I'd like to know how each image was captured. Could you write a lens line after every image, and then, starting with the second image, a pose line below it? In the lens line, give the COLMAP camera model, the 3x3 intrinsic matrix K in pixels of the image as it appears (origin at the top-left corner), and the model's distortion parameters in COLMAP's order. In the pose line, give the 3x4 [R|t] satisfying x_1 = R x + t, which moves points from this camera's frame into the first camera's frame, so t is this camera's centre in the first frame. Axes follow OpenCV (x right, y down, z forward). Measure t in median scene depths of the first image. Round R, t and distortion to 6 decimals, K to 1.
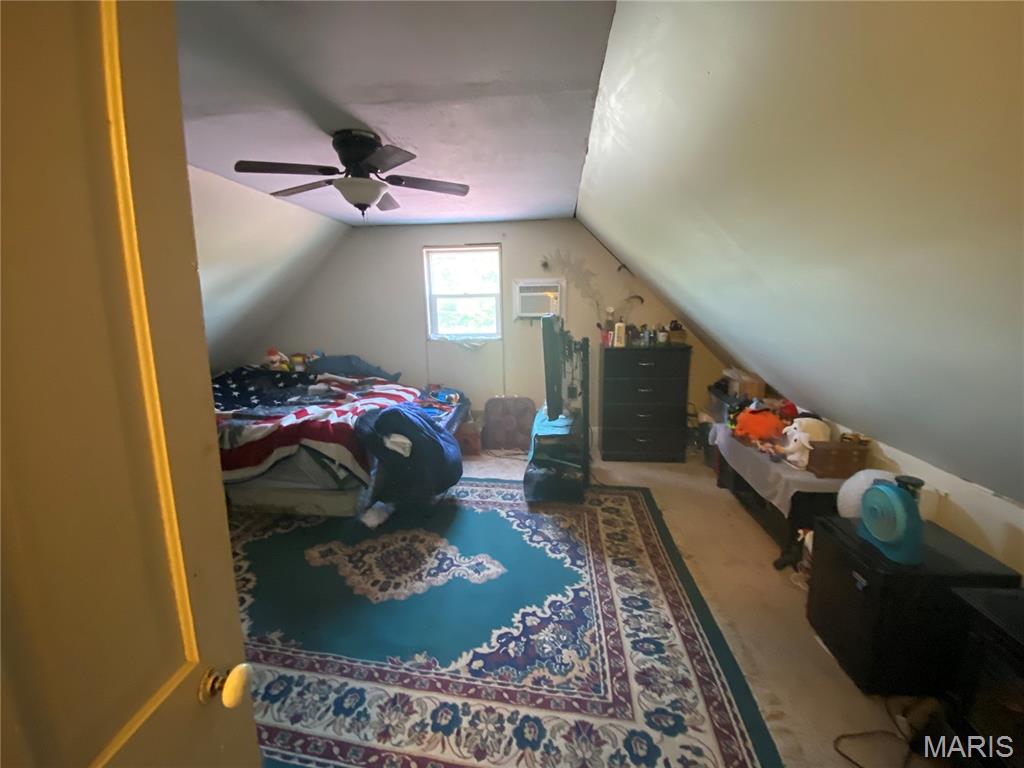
lens RADIAL K [[417.3, 0, 512.0], [0, 417.3, 384.0], [0, 0, 1]] dist [0.020366, -0.018273]
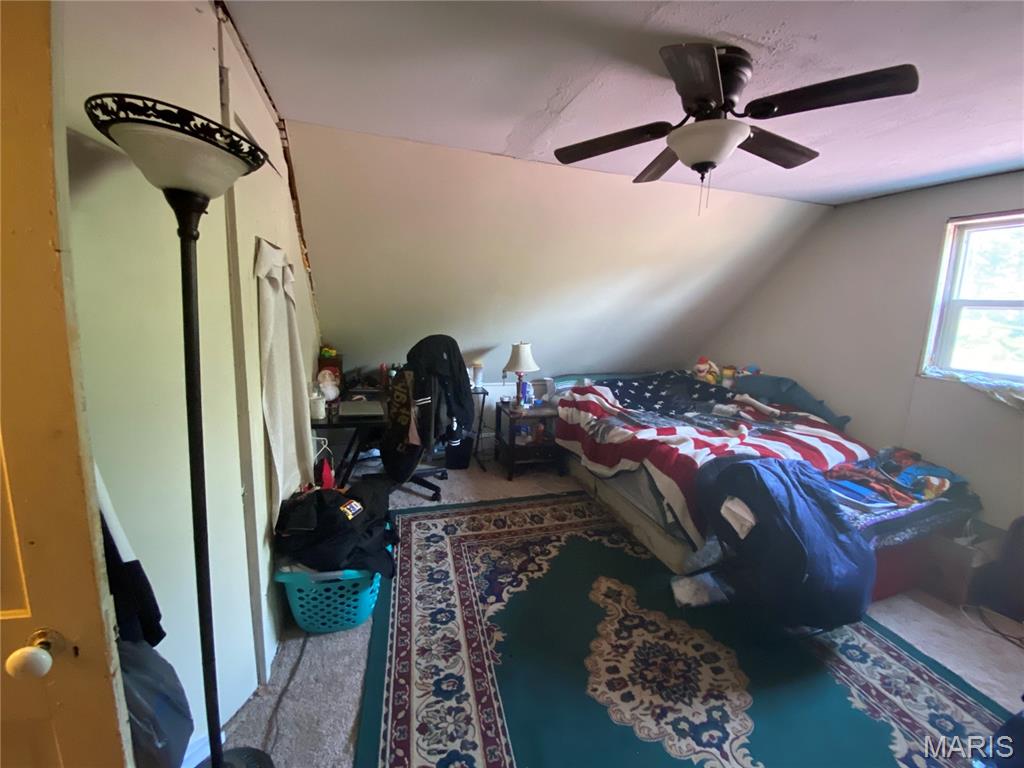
lens RADIAL K [[417.3, 0, 512.0], [0, 417.3, 384.0], [0, 0, 1]] dist [0.020366, -0.018273]
pose [[0.405093, 0.188750, -0.894580, 0.148995], [-0.204349, 0.972397, 0.112633, -0.065307], [0.891146, 0.137180, 0.432482, 0.346074]]
